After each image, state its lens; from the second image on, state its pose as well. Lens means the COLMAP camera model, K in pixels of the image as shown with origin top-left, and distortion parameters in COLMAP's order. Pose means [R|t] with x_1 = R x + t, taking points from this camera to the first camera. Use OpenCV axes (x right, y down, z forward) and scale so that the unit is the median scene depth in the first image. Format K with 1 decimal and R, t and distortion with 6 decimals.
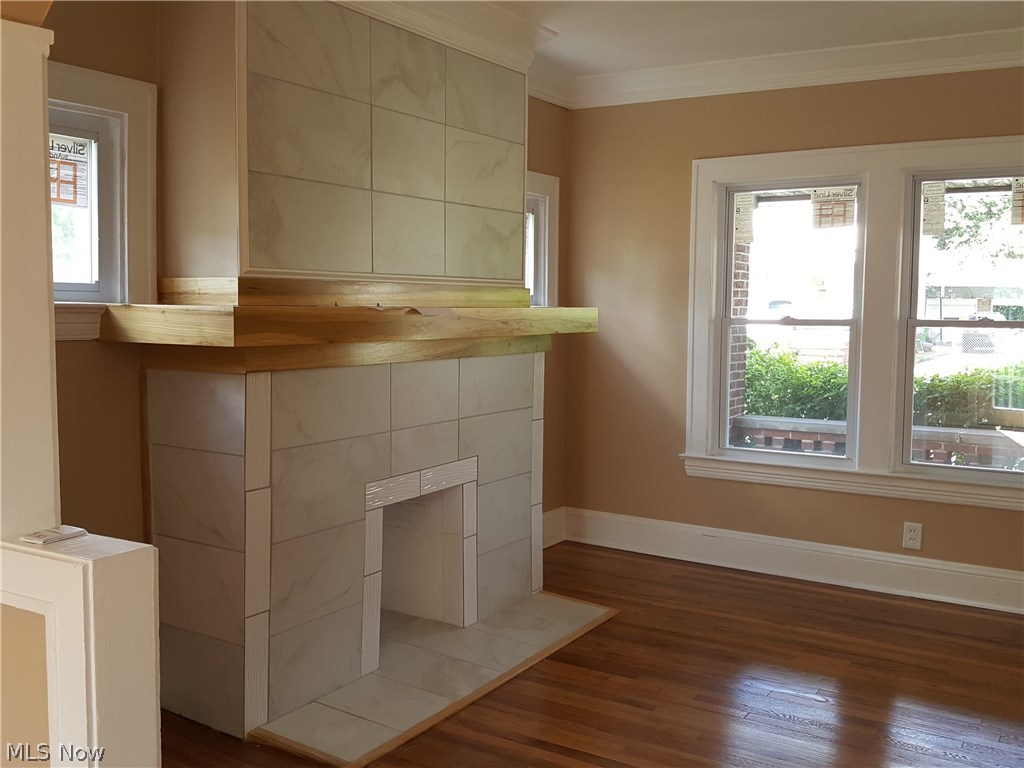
lens RADIAL K [[1021.6, 0, 512.0], [0, 1021.6, 384.0], [0, 0, 1]] dist [0.308554, -0.790379]
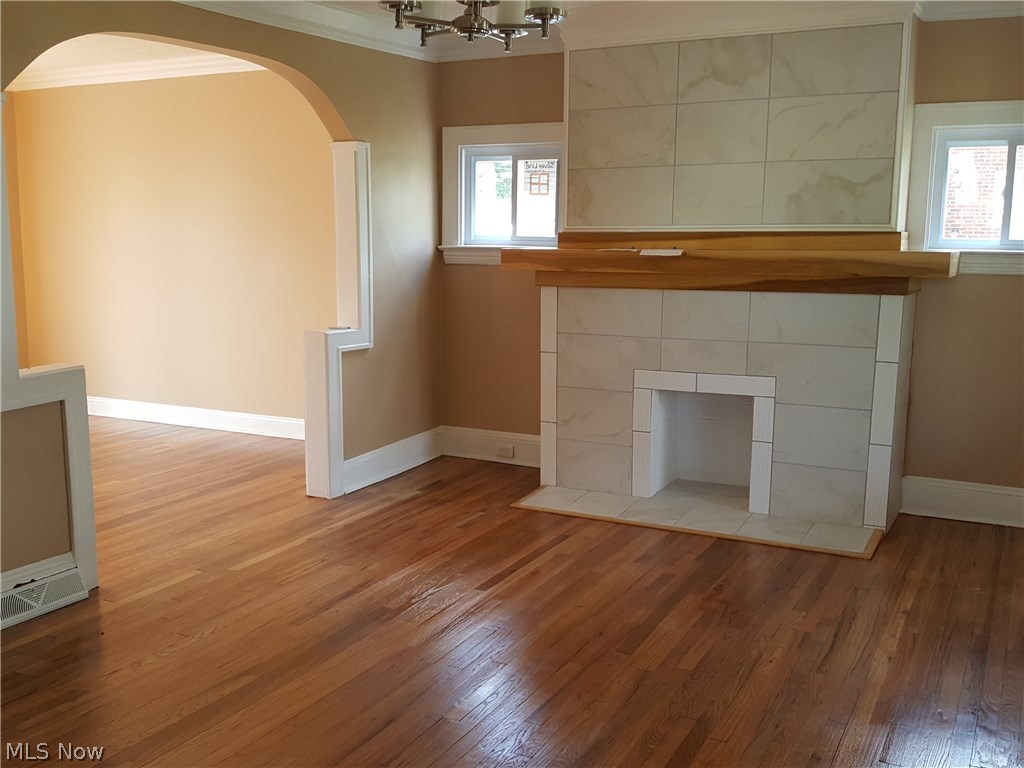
lens RADIAL K [[1021.6, 0, 512.0], [0, 1021.6, 384.0], [0, 0, 1]] dist [0.308554, -0.790379]
pose [[0.079164, 0.138050, -0.987256, 1.283489], [-0.084676, 0.987717, 0.131325, -0.060750], [0.993259, 0.073200, 0.089881, 0.674650]]
